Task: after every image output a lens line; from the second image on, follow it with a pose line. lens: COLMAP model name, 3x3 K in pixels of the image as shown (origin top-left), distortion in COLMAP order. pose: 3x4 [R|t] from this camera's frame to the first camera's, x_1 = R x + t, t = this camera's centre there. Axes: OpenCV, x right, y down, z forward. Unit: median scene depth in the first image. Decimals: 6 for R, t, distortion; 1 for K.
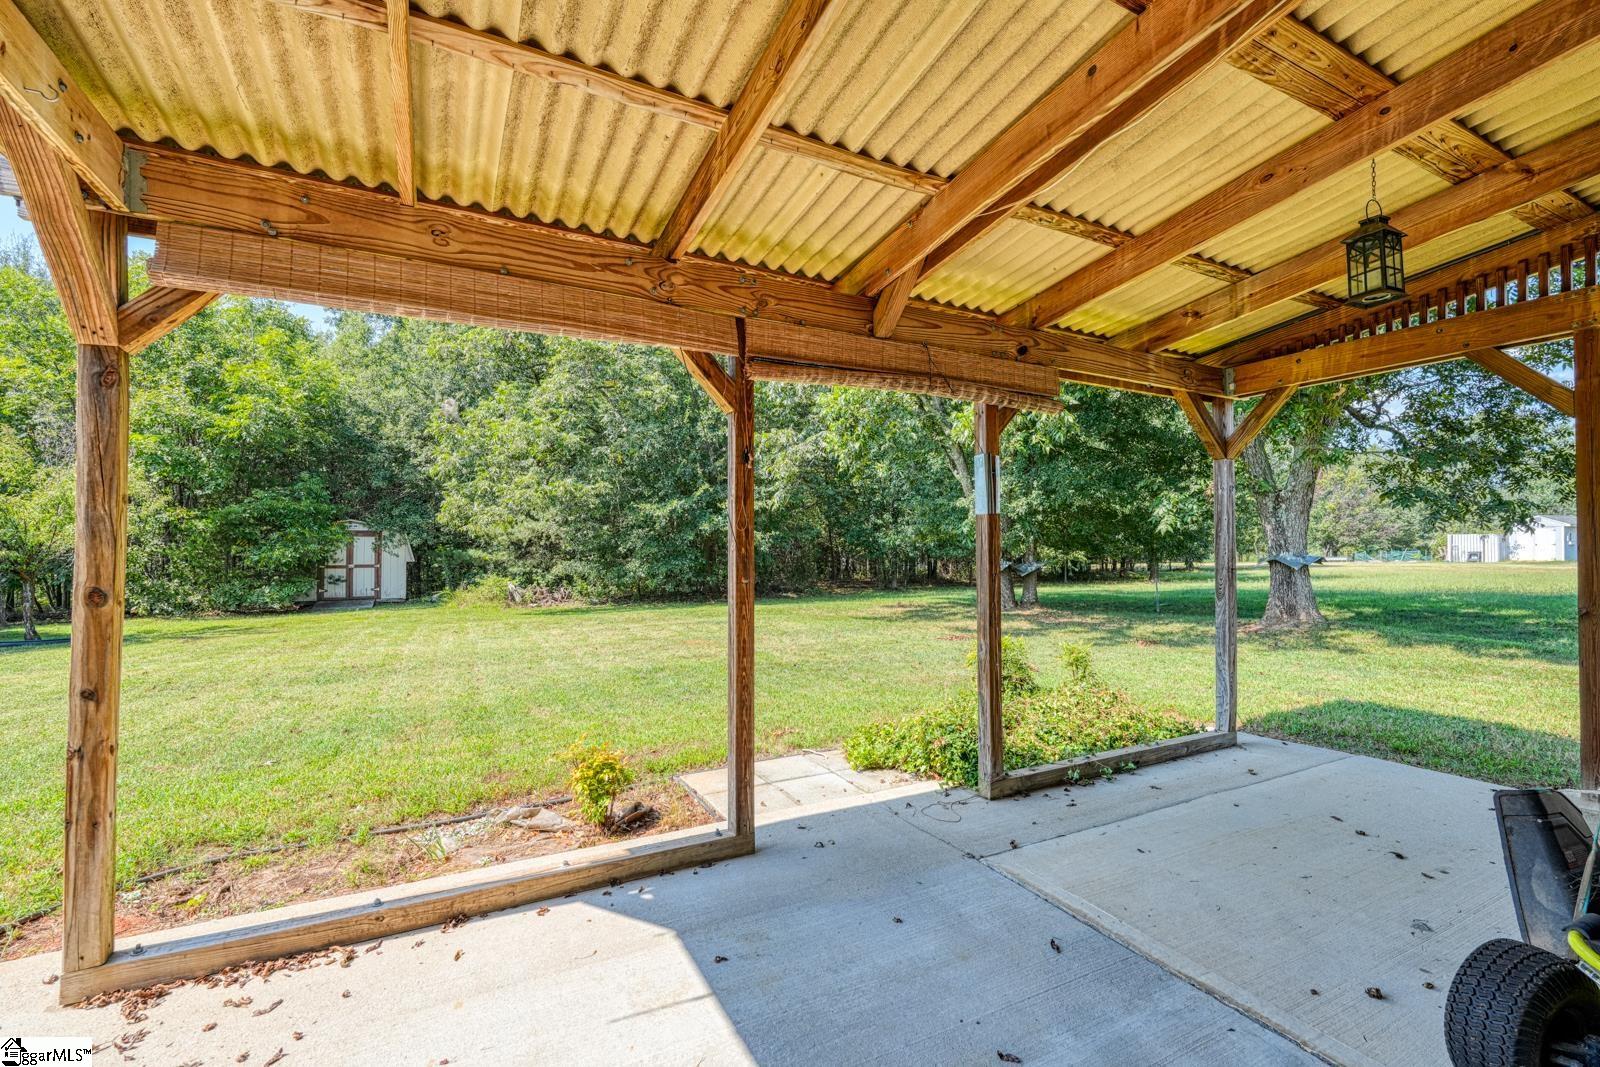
lens RADIAL K [[709.5, 0, 800.0], [0, 709.5, 533.5], [0, 0, 1]] dist [0.002017, 0.000068]
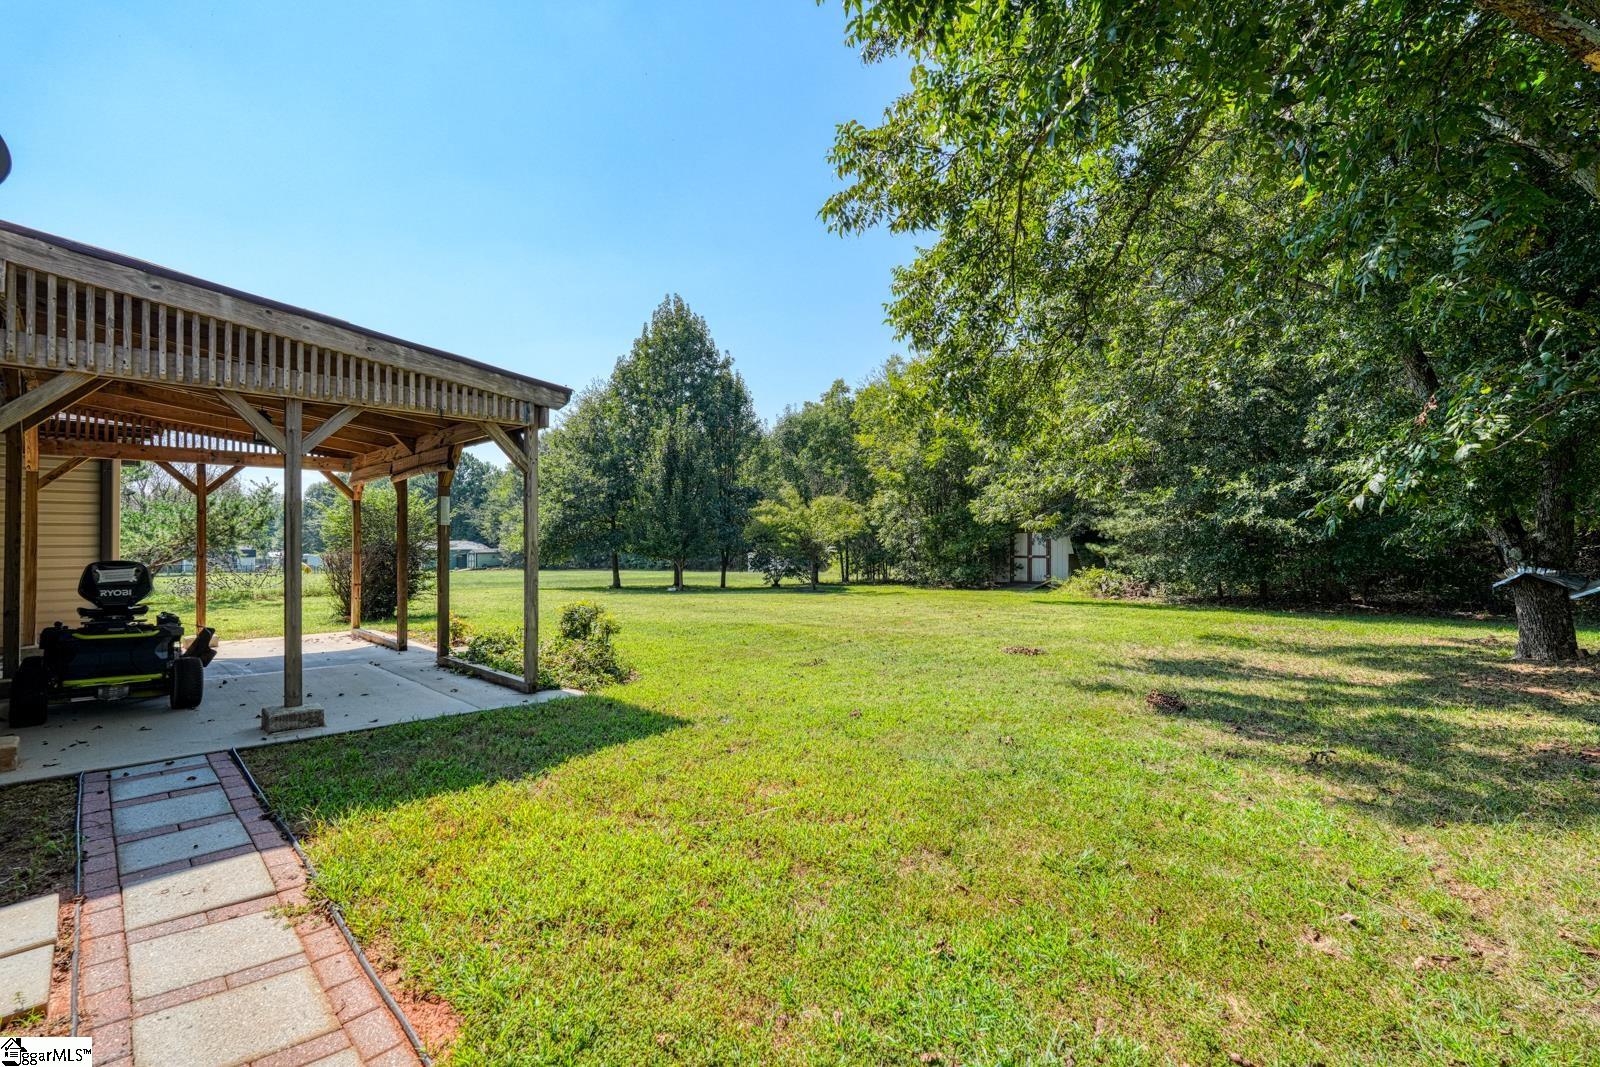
lens RADIAL K [[696.3, 0, 797.6], [0, 696.3, 539.3], [0, 0, 1]] dist [0.001603, 0.000231]
pose [[0.312790, -0.001140, -0.949822, 0.435396], [0.016294, 0.999859, 0.004166, 0.003654], [0.949683, -0.016779, 0.312764, 0.236044]]
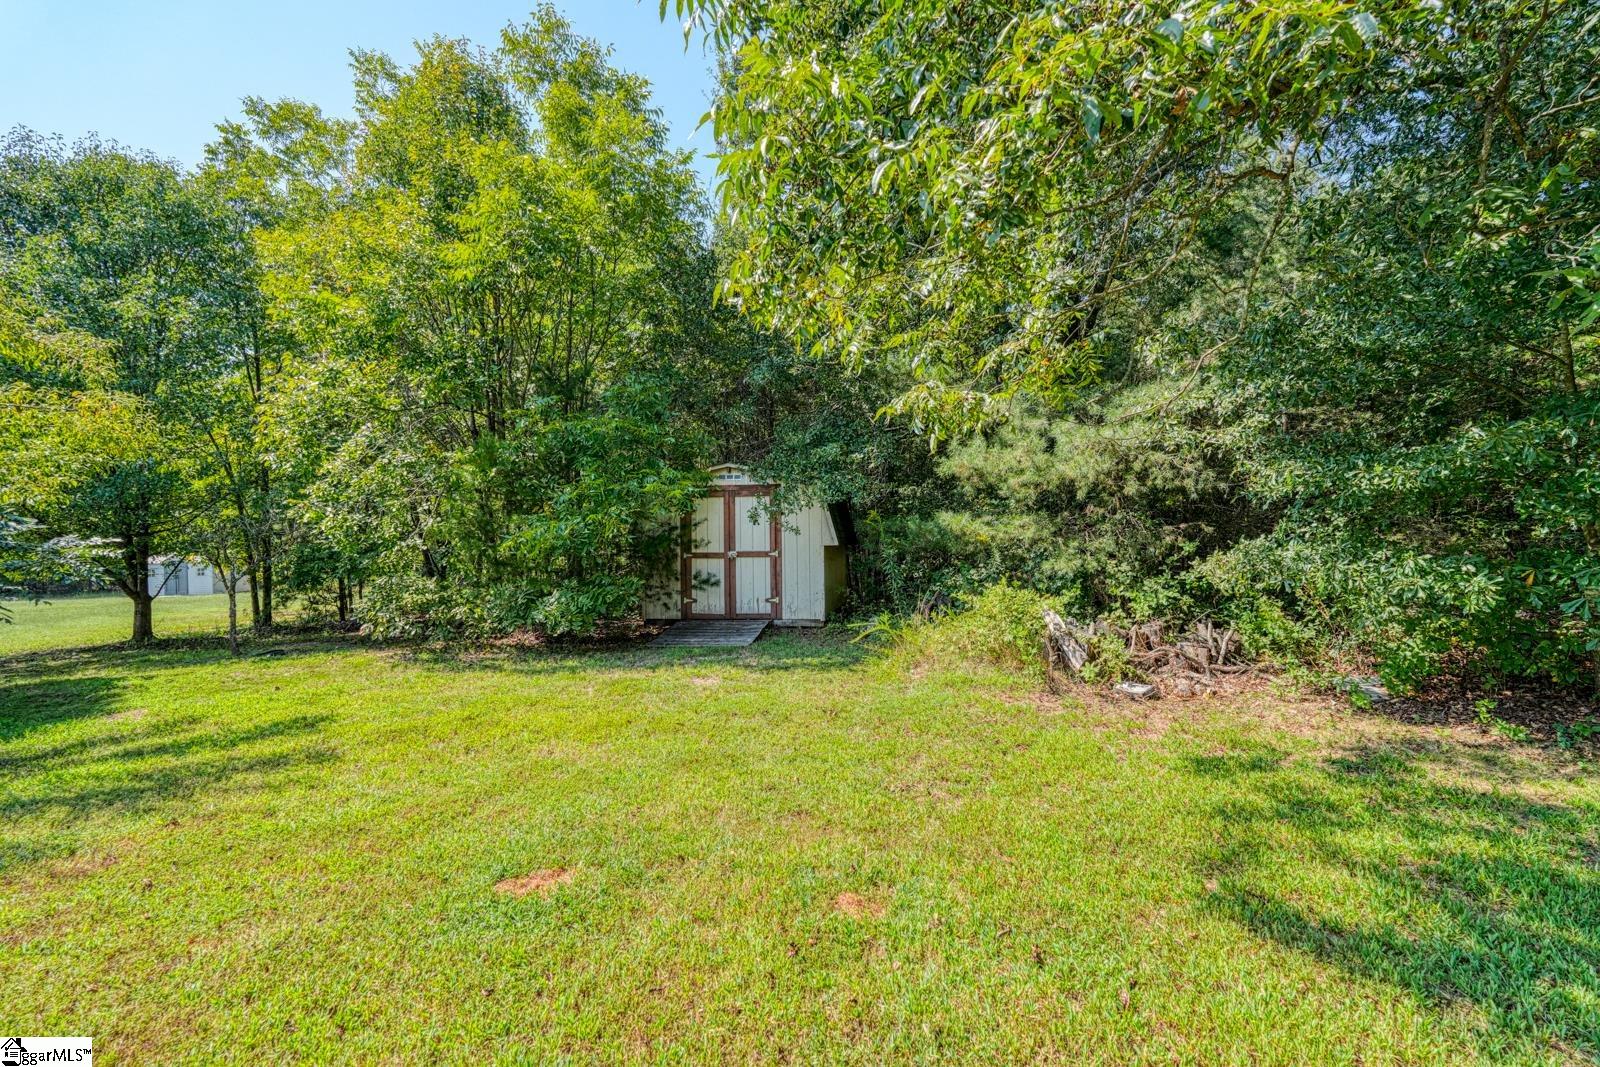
lens RADIAL K [[696.3, 0, 797.6], [0, 696.3, 539.3], [0, 0, 1]] dist [0.001603, 0.000231]
pose [[0.788982, -0.008070, -0.614363, -0.298480], [0.021550, 0.999662, 0.014545, 0.030091], [0.614038, -0.024715, 0.788889, 0.665871]]
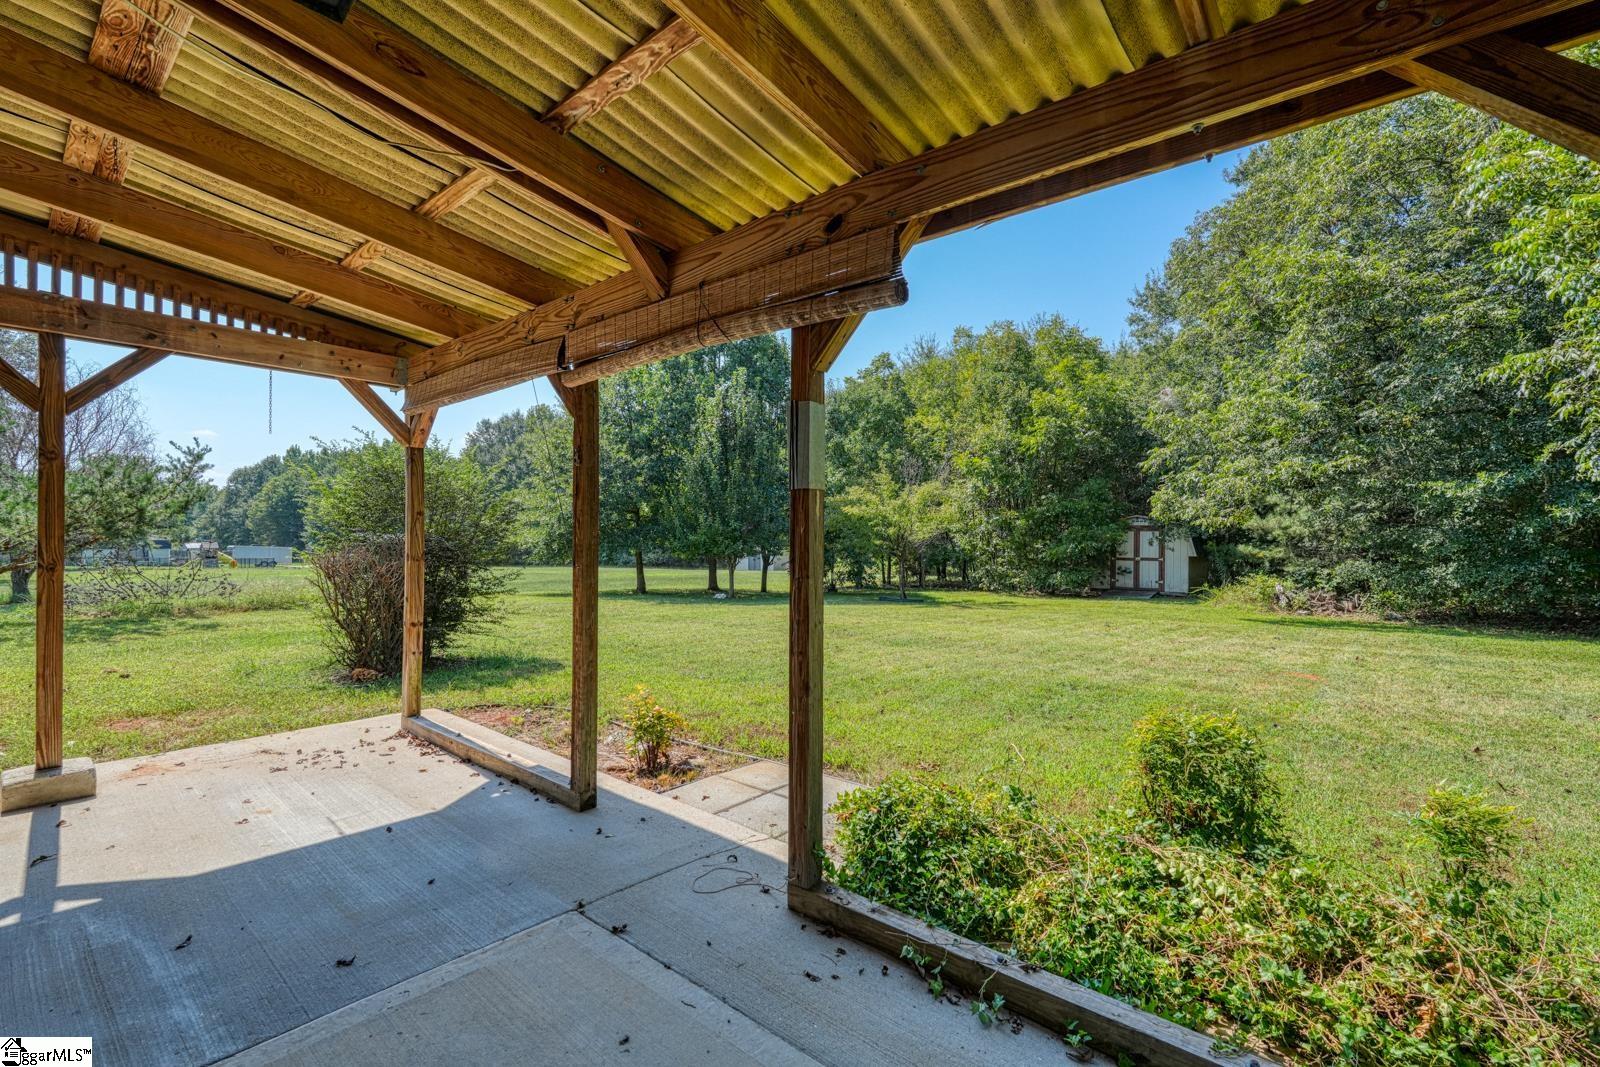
lens RADIAL K [[696.3, 0, 797.6], [0, 696.3, 539.3], [0, 0, 1]] dist [0.001603, 0.000231]
pose [[0.380603, 0.008064, -0.924703, 0.154577], [0.005151, 0.999928, 0.010840, 0.002108], [0.924724, -0.008889, 0.380534, 0.130763]]
